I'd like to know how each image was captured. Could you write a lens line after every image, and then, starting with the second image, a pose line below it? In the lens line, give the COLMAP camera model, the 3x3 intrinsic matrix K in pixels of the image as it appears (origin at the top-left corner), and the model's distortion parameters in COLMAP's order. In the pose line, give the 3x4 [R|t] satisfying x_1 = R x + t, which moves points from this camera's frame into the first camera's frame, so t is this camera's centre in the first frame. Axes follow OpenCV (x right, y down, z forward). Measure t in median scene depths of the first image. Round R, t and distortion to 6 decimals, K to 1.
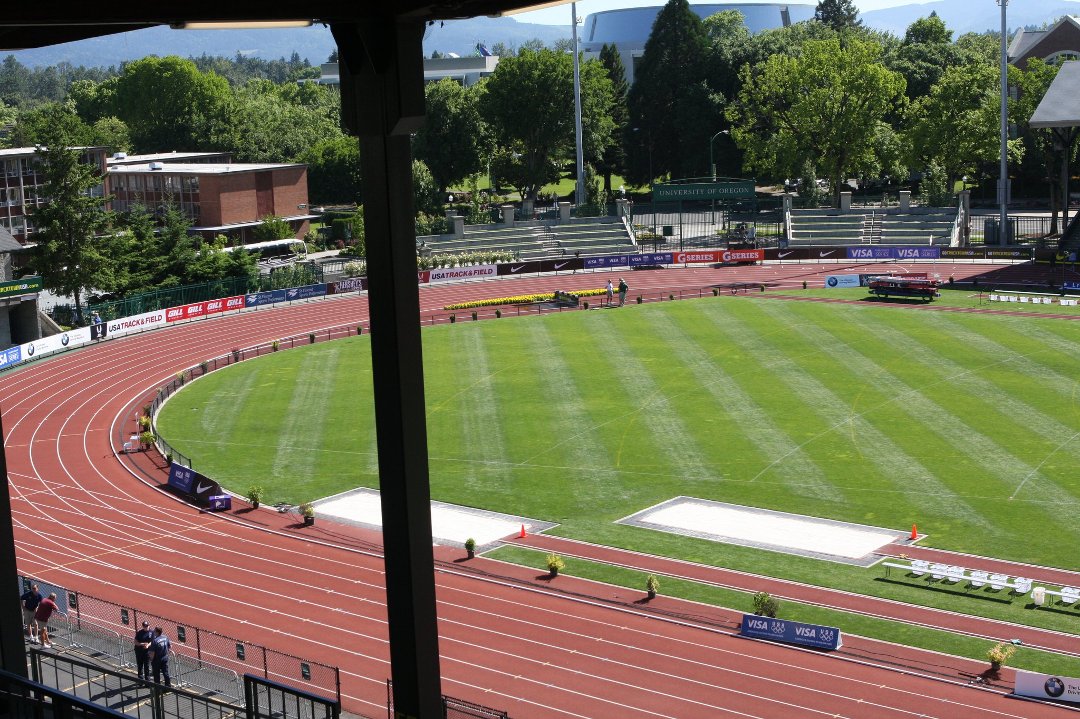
lens RADIAL K [[1655.2, 0, 540.0], [0, 1655.2, 359.5], [0, 0, 1]] dist [-0.079409, 0.047785]
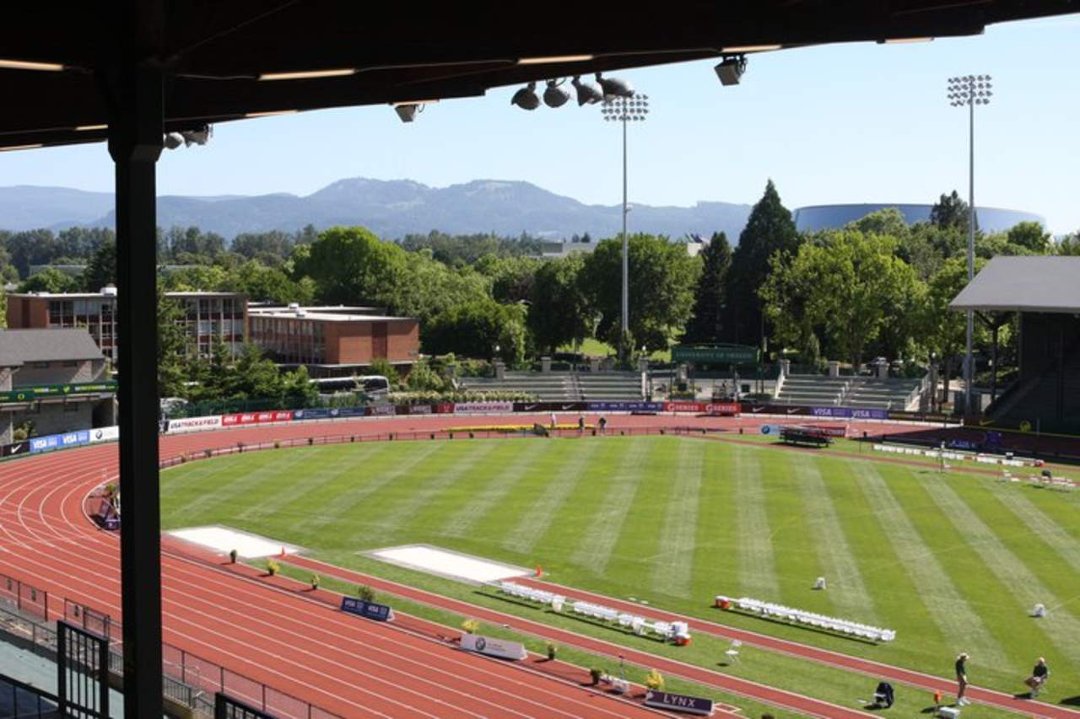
lens RADIAL K [[1572.5, 0, 539.0], [0, 1572.5, 356.3], [0, 0, 1]] dist [-0.080567, 0.010355]
pose [[0.983375, 0.055055, -0.173040, 0.206625], [-0.073645, 0.991960, -0.102912, 0.028716], [0.165983, 0.113945, 0.979523, -0.144489]]
